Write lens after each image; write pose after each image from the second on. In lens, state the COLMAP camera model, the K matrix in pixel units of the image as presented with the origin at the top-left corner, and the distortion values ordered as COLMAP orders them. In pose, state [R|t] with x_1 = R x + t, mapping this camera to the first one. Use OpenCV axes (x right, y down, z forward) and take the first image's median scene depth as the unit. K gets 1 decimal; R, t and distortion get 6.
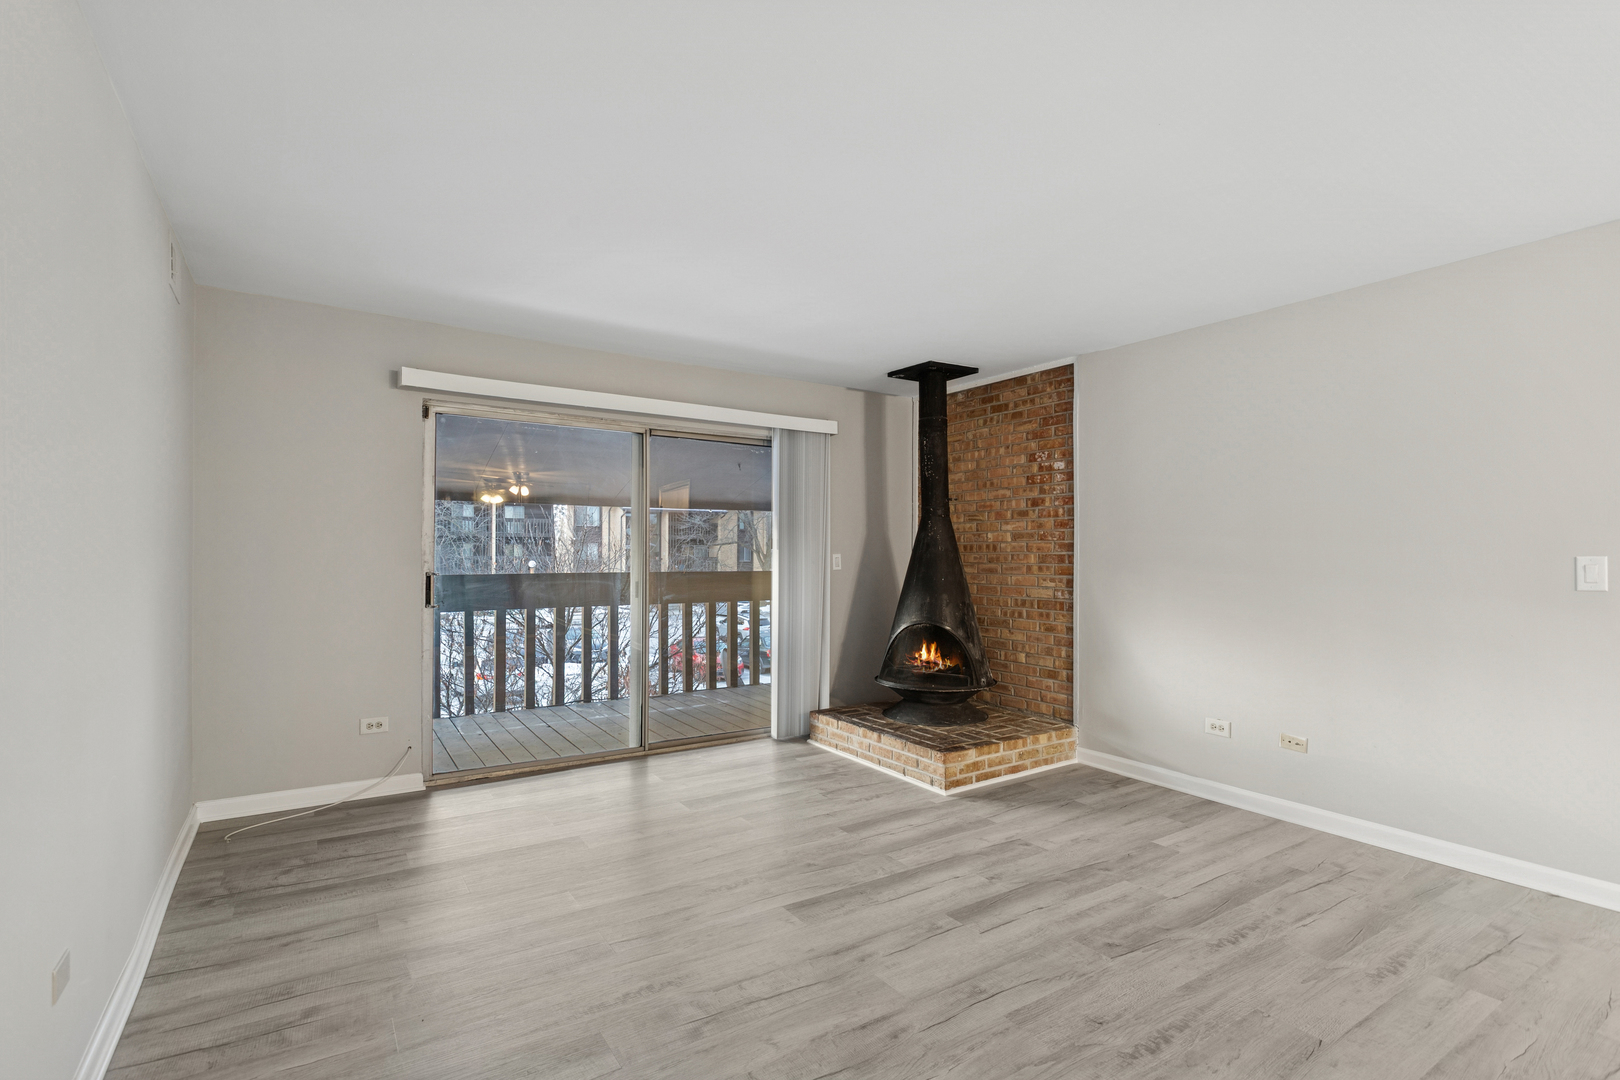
lens RADIAL K [[764.1, 0, 804.5], [0, 764.1, 541.8], [0, 0, 1]] dist [-0.000719, 0.000337]
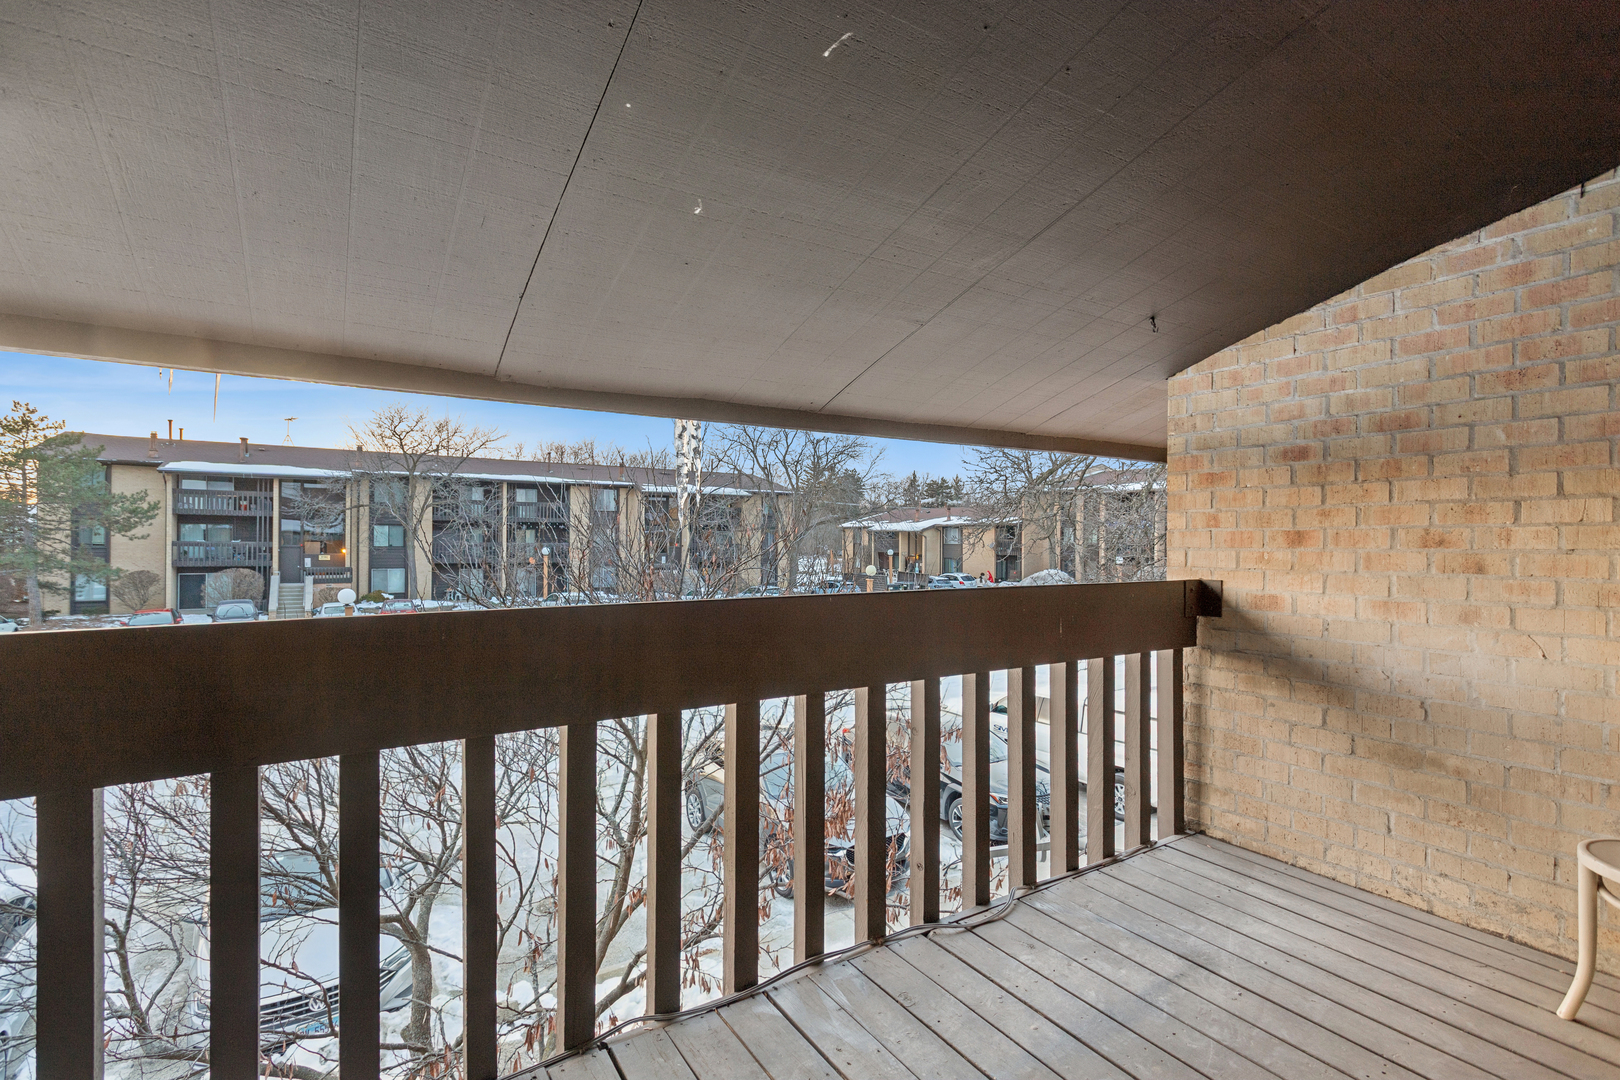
lens RADIAL K [[764.1, 0, 804.5], [0, 764.1, 541.8], [0, 0, 1]] dist [-0.000719, 0.000337]
pose [[0.999942, -0.001590, -0.010616, -0.042472], [0.001769, 0.999856, 0.016889, 0.002190], [0.010588, -0.016907, 0.999801, 0.098031]]
